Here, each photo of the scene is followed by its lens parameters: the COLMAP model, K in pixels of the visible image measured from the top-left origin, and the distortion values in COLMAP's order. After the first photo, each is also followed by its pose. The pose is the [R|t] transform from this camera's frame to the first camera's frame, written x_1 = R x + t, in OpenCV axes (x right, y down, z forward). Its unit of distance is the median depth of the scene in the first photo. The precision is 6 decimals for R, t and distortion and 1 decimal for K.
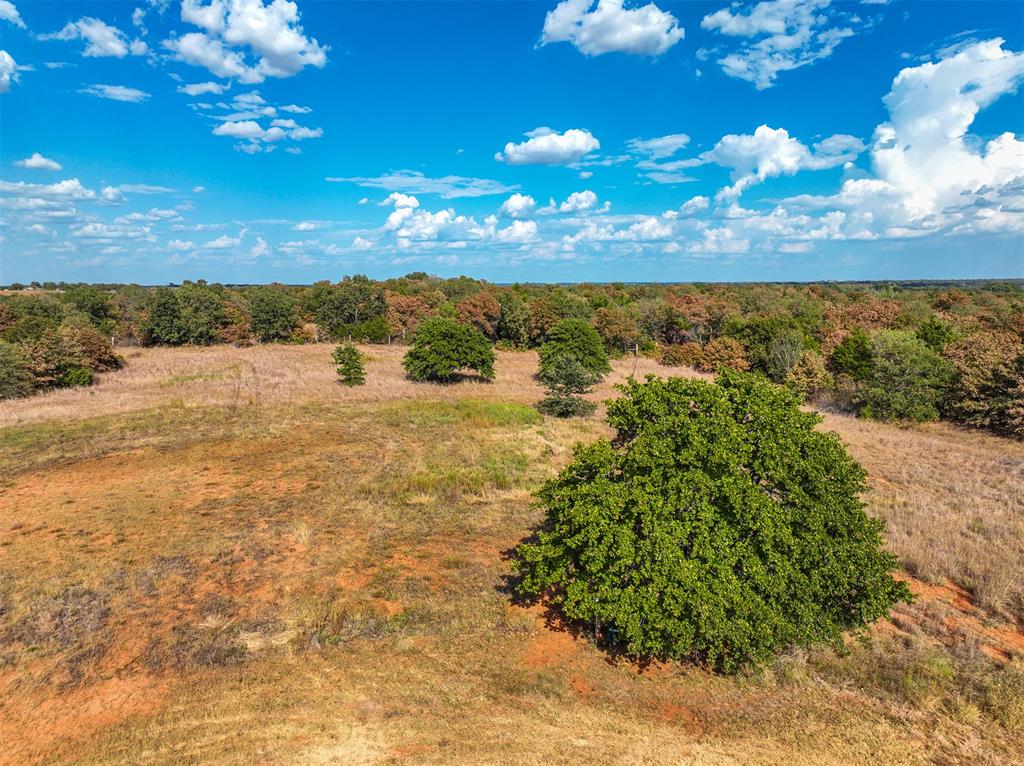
lens RADIAL K [[720.9, 0, 511.1], [0, 720.9, 386.6], [0, 0, 1]] dist [0.000540, 0.017809]
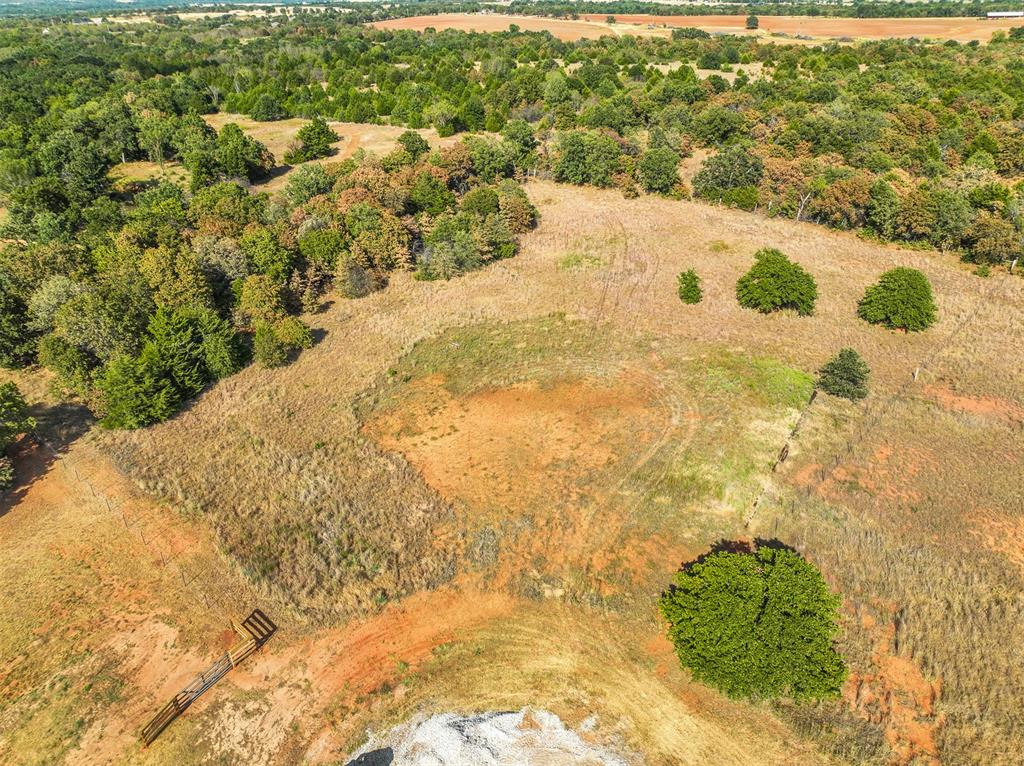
lens RADIAL K [[720.9, 0, 512.4], [0, 720.9, 386.8], [0, 0, 1]] dist [0.000540, 0.017809]
pose [[0.853672, 0.246917, -0.458558, 0.126437], [-0.065639, 0.924458, 0.375591, -0.308313], [0.516658, -0.290533, 0.805392, -0.212585]]
